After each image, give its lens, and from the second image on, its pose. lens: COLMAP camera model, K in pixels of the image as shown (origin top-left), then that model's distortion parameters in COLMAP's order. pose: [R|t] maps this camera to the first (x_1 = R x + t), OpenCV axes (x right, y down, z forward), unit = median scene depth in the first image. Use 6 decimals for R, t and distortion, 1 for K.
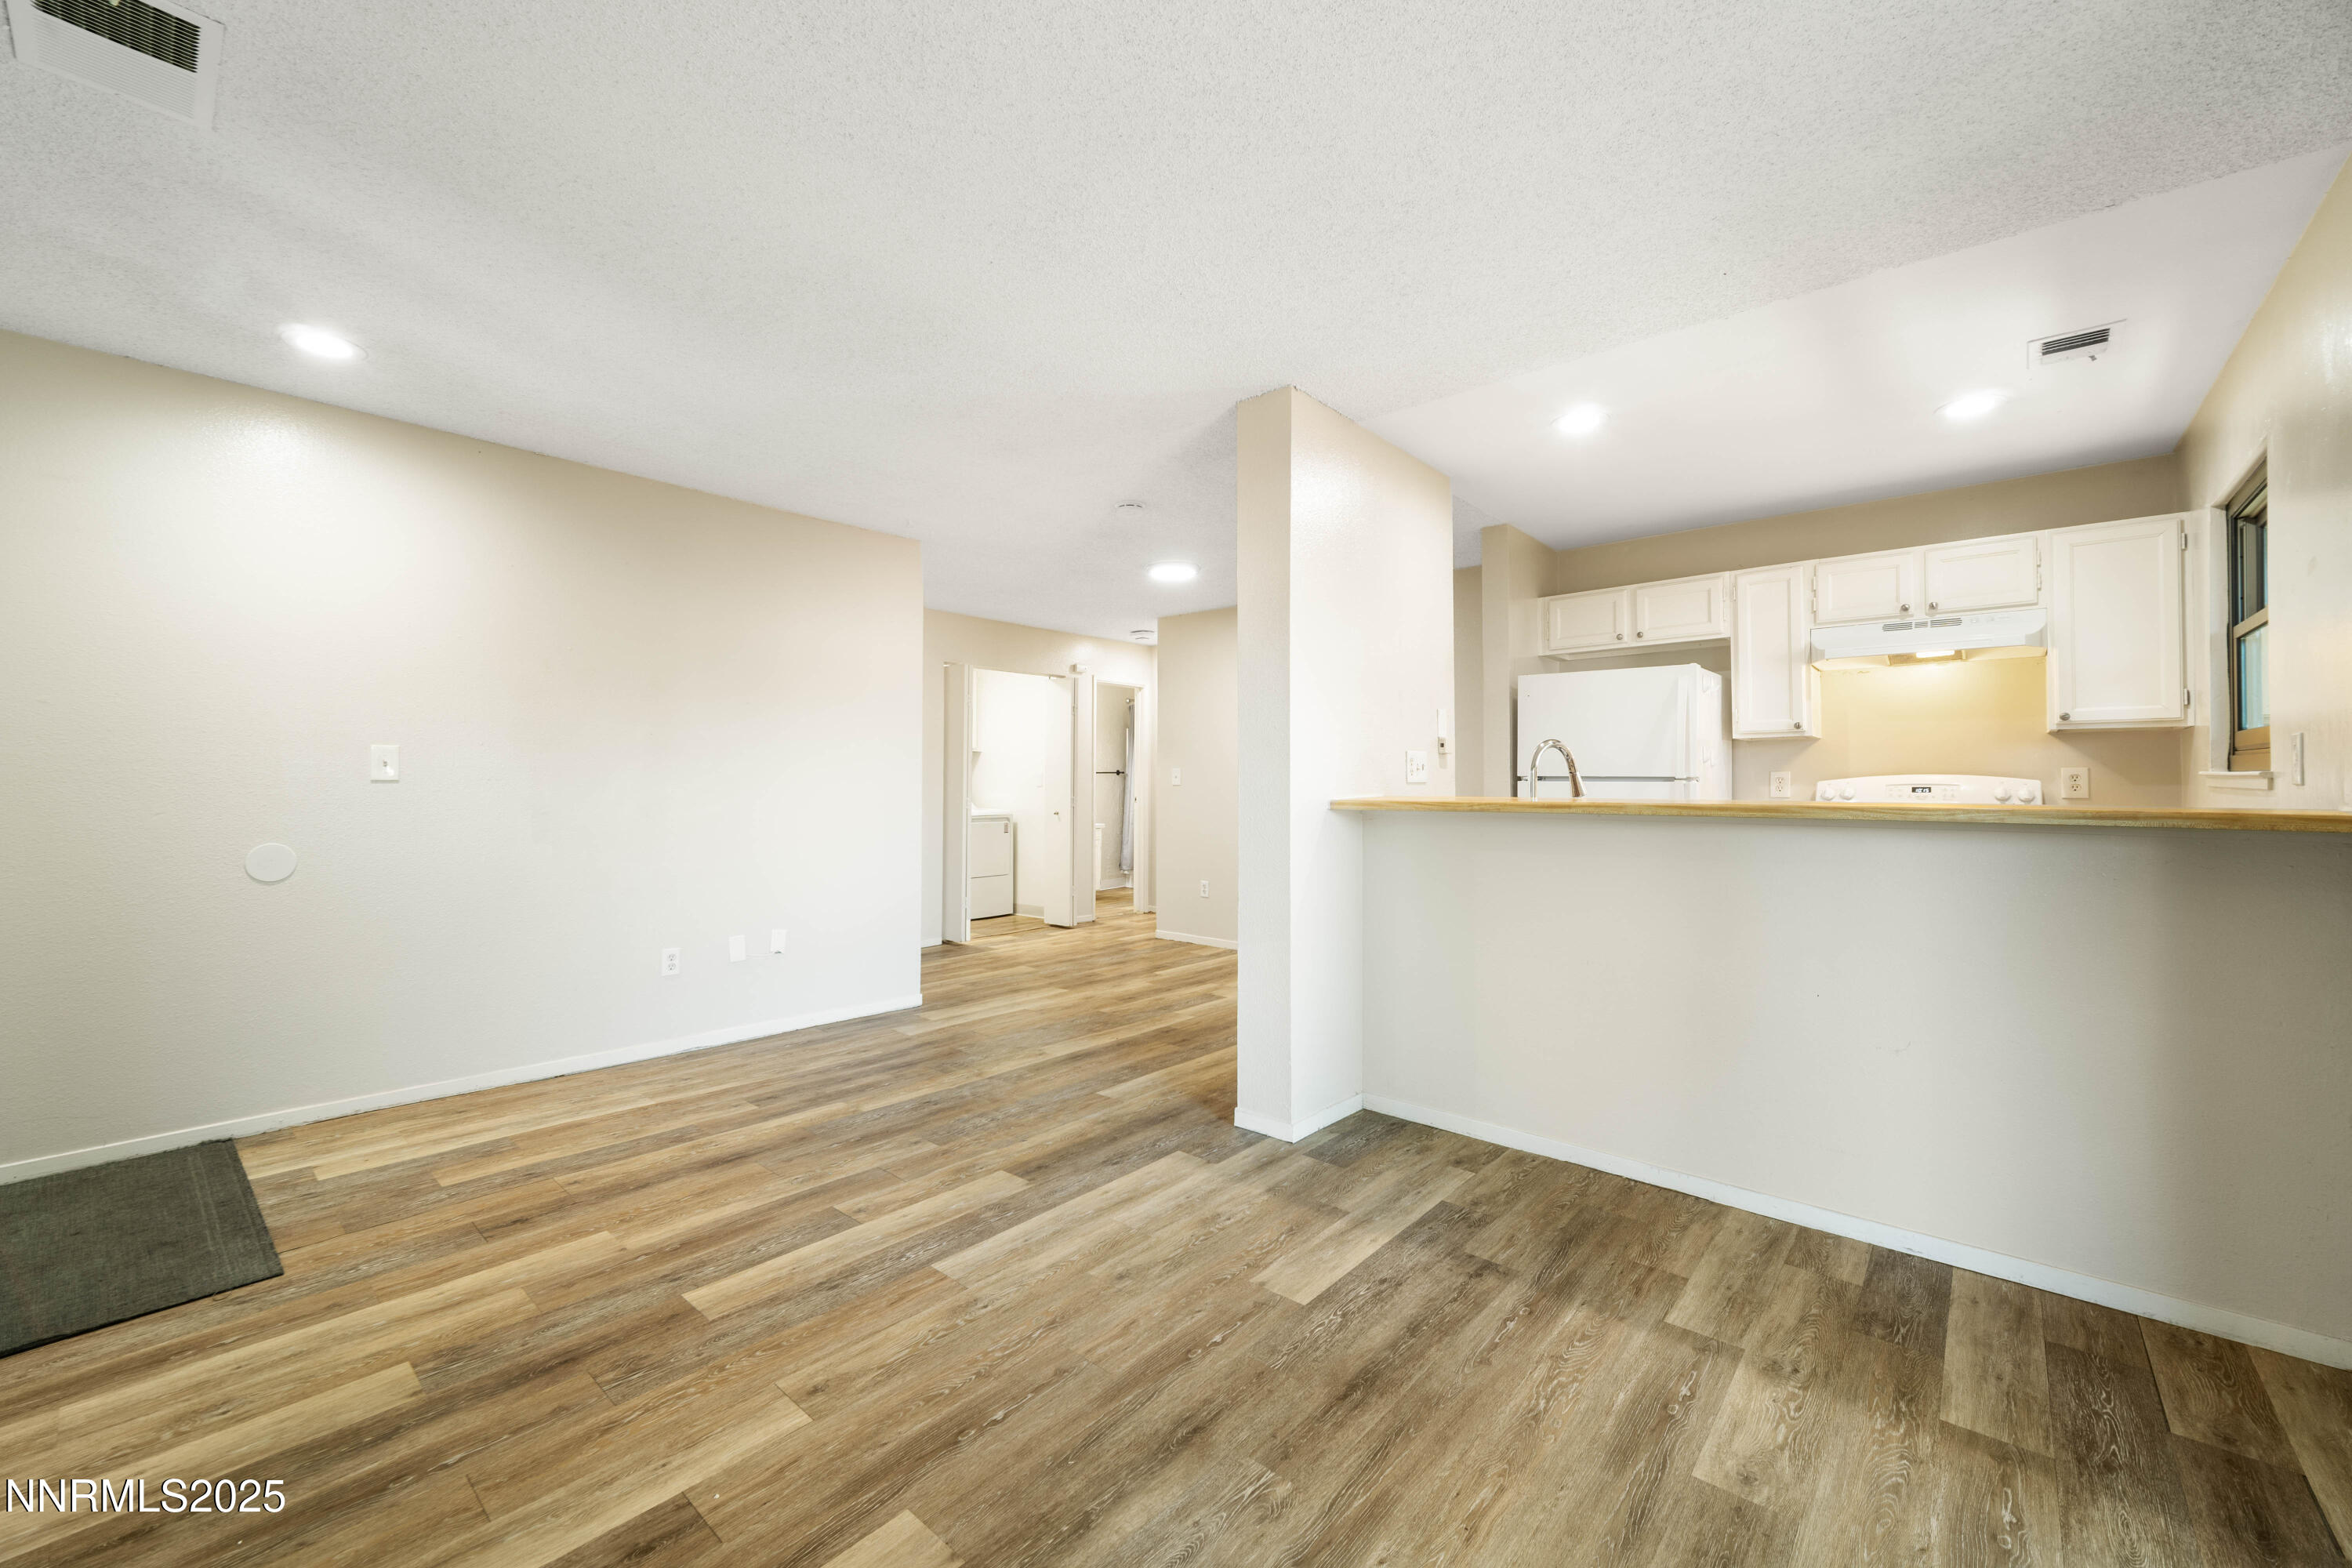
lens RADIAL K [[935.3, 0, 1164.2], [0, 935.3, 778.4], [0, 0, 1]] dist [-0.000879, 0.000437]
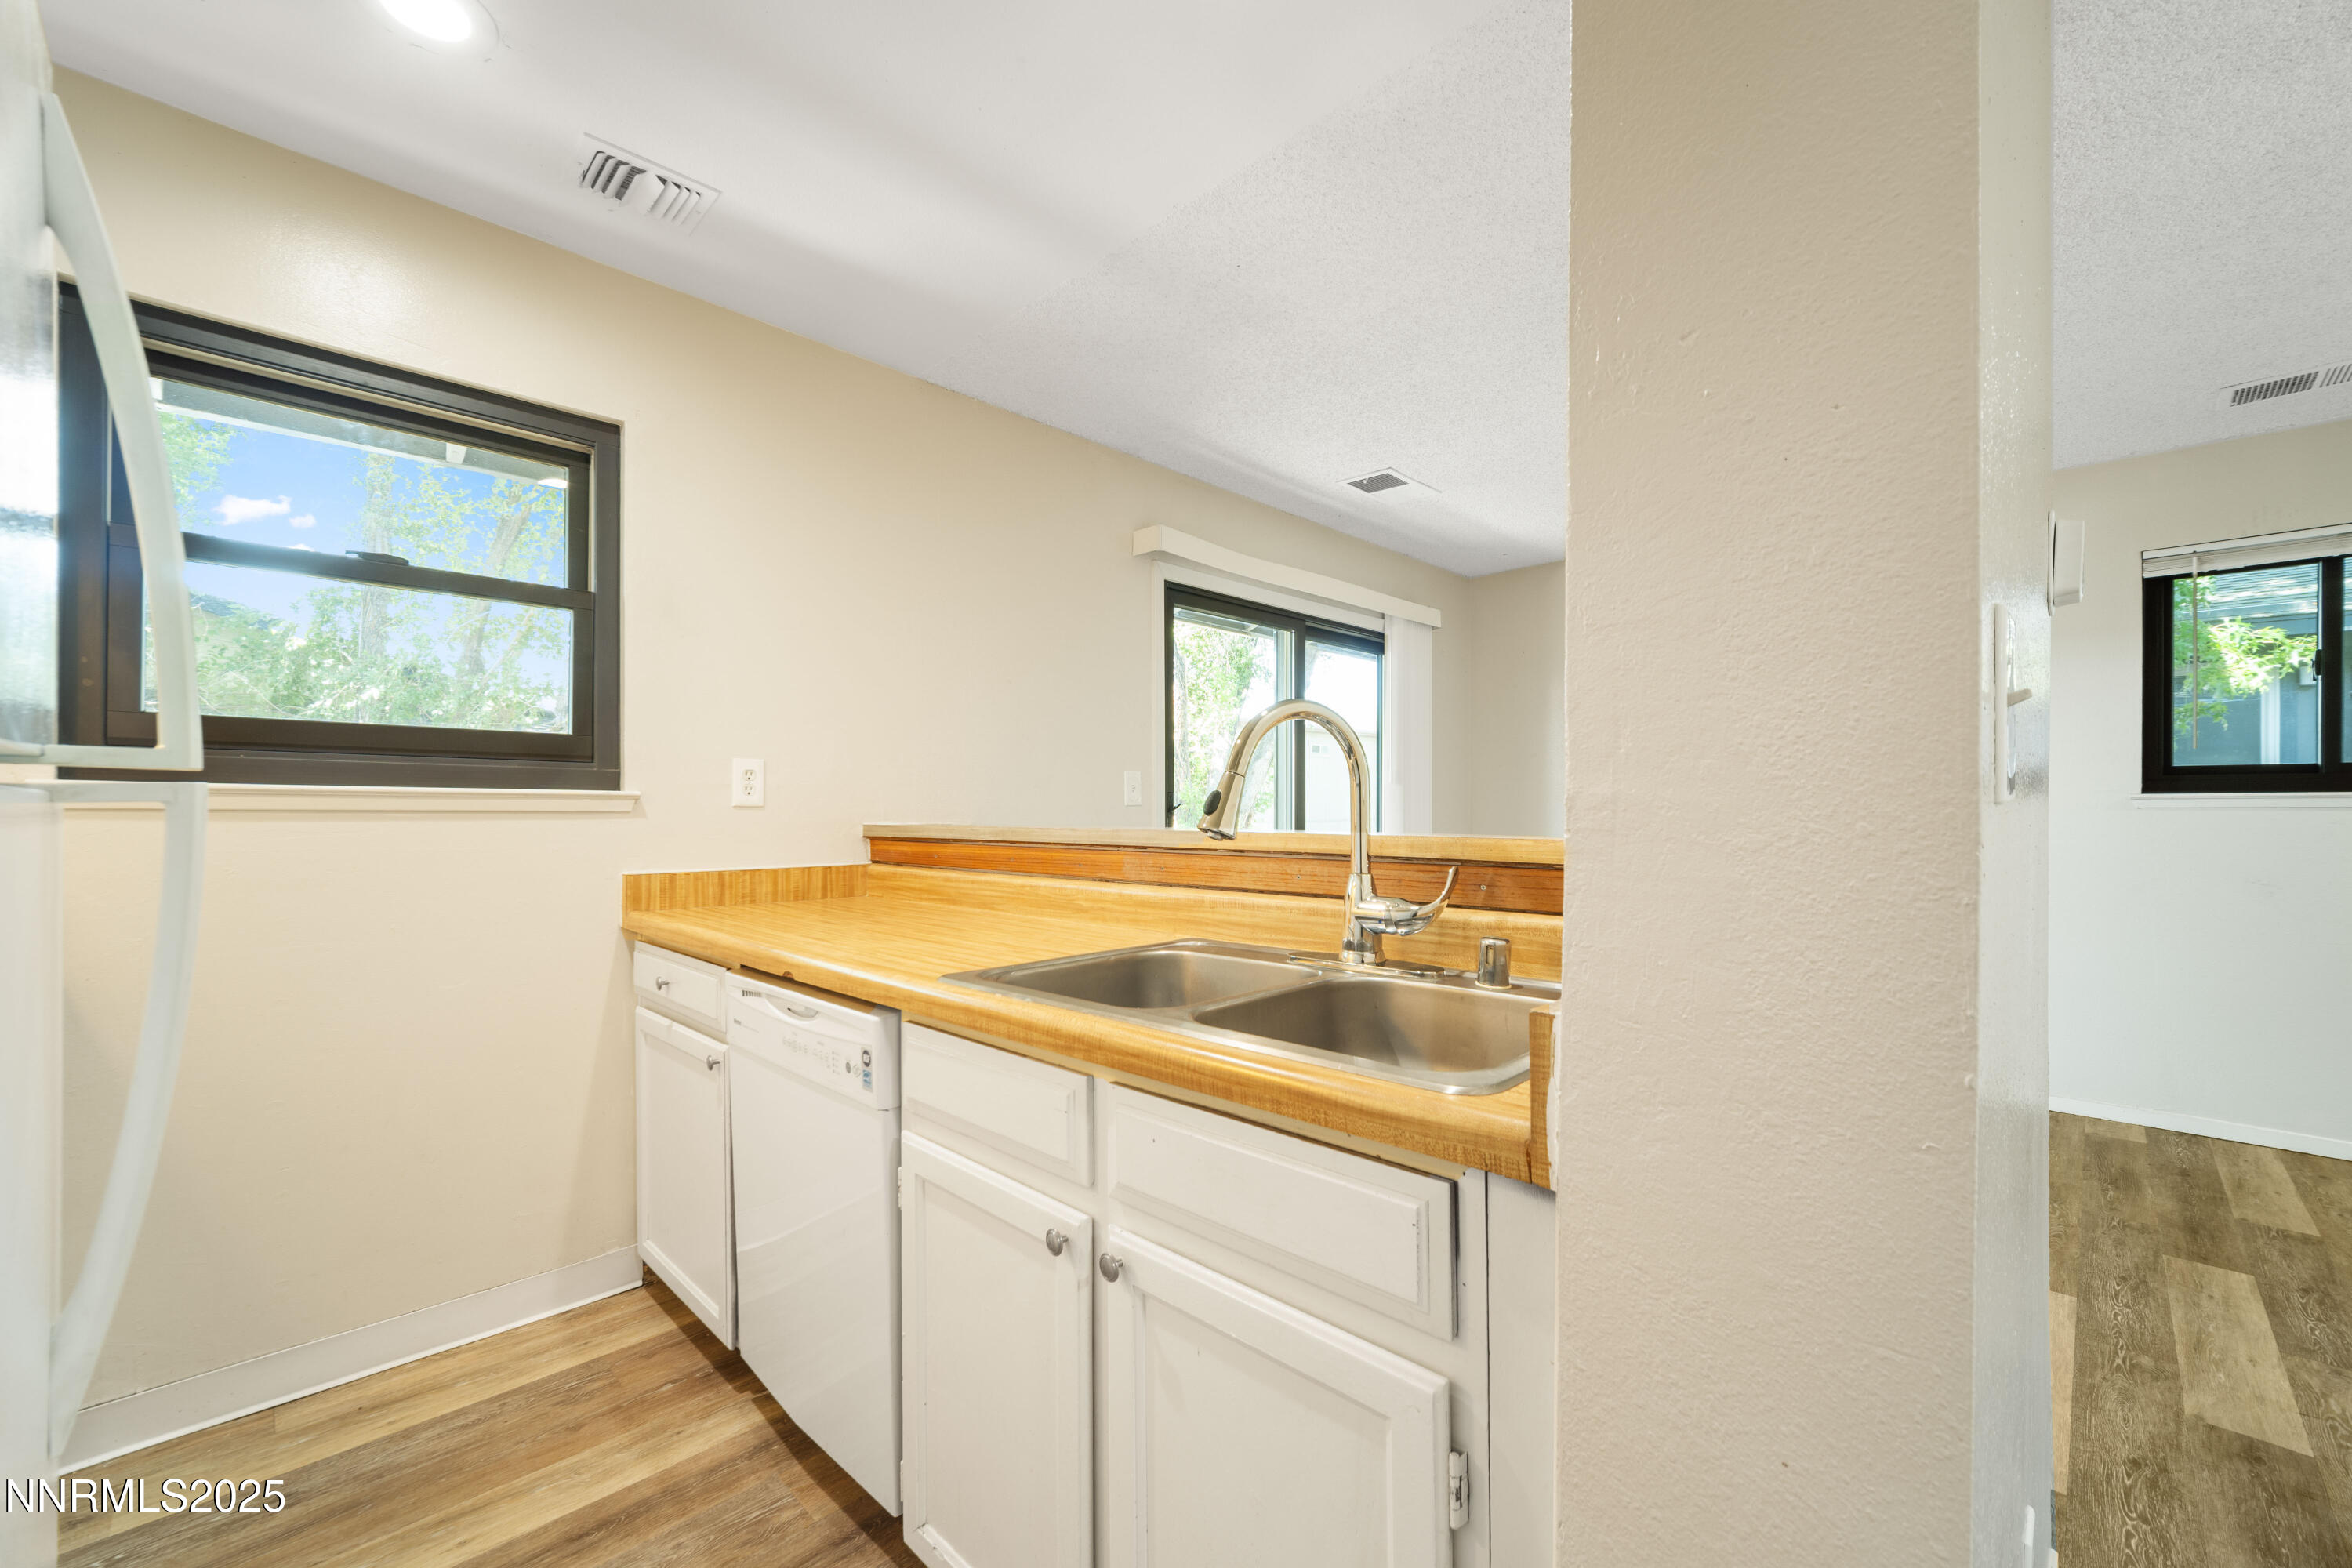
lens RADIAL K [[936.1, 0, 1155.2], [0, 936.1, 802.2], [0, 0, 1]] dist [-0.002210, 0.000289]
pose [[-0.997907, -0.003180, 0.064593, 0.554275], [-0.003759, 0.999954, -0.008850, 0.010736], [-0.064562, -0.009075, -0.997872, 1.734411]]
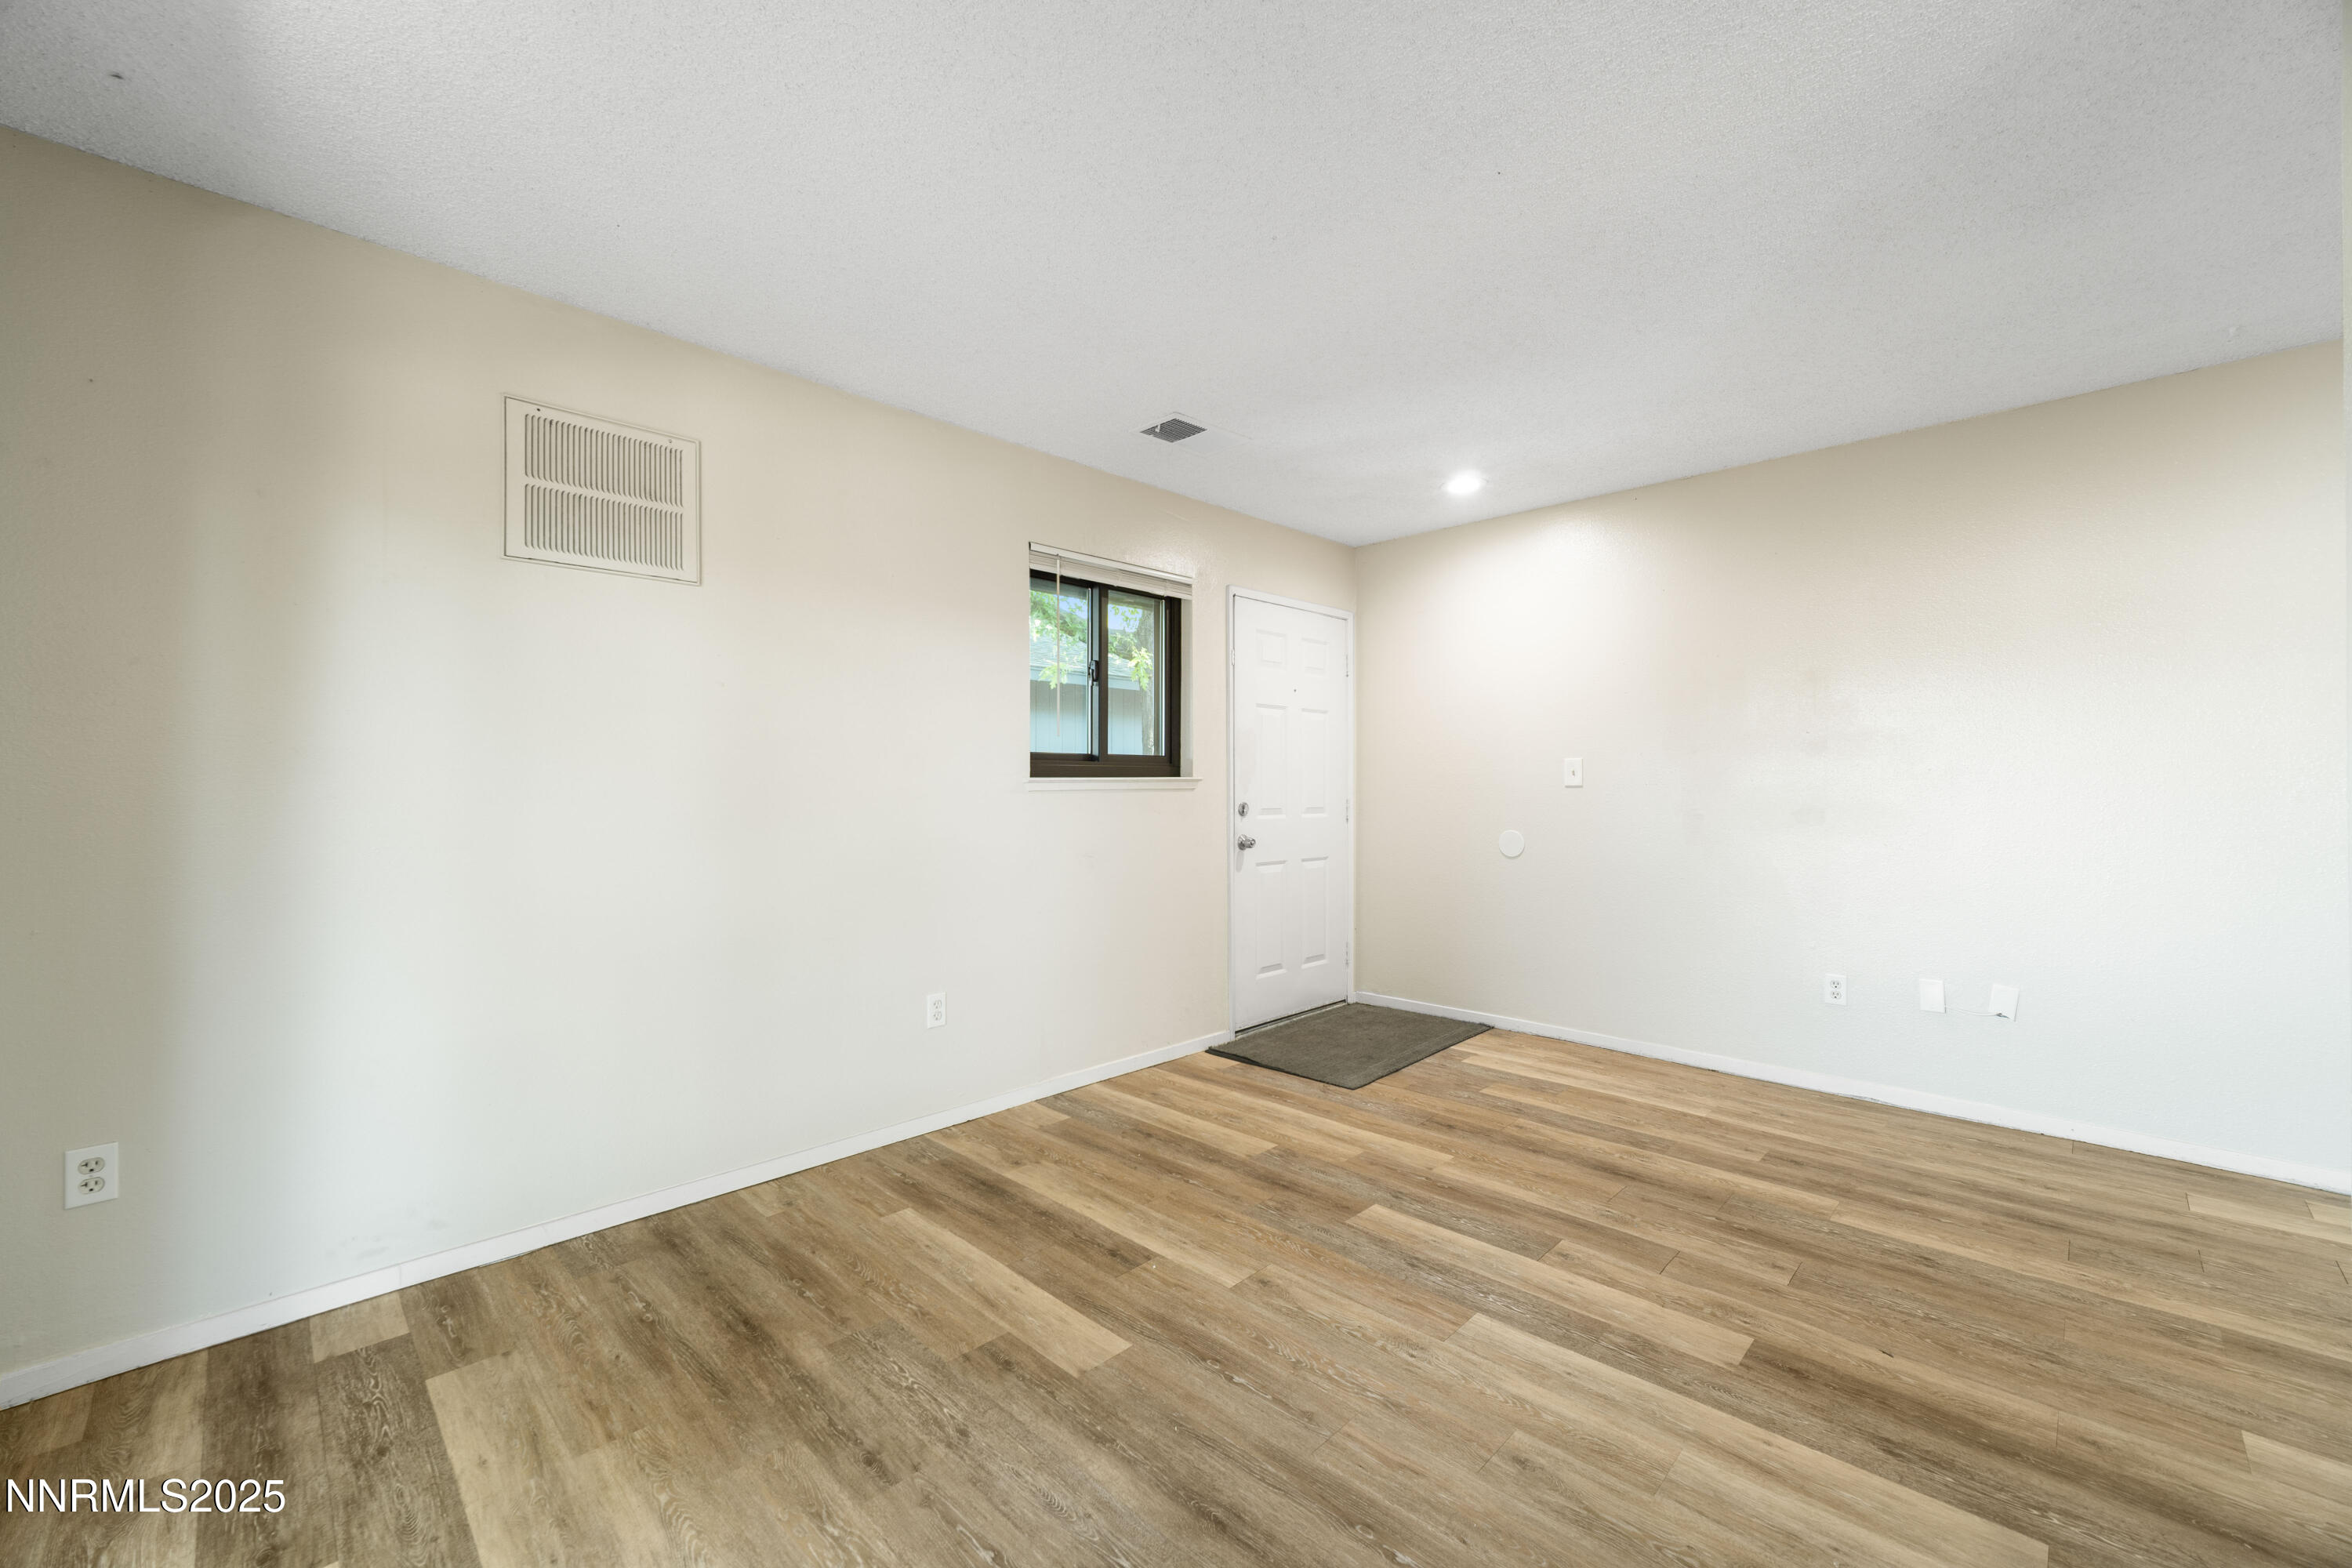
lens RADIAL K [[935.3, 0, 1164.2], [0, 935.3, 778.4], [0, 0, 1]] dist [-0.000879, 0.000437]
pose [[-0.061883, -0.013031, -0.997998, 0.586034], [0.011657, 0.999837, -0.013778, 0.005158], [0.998015, -0.012486, -0.061721, 0.641554]]
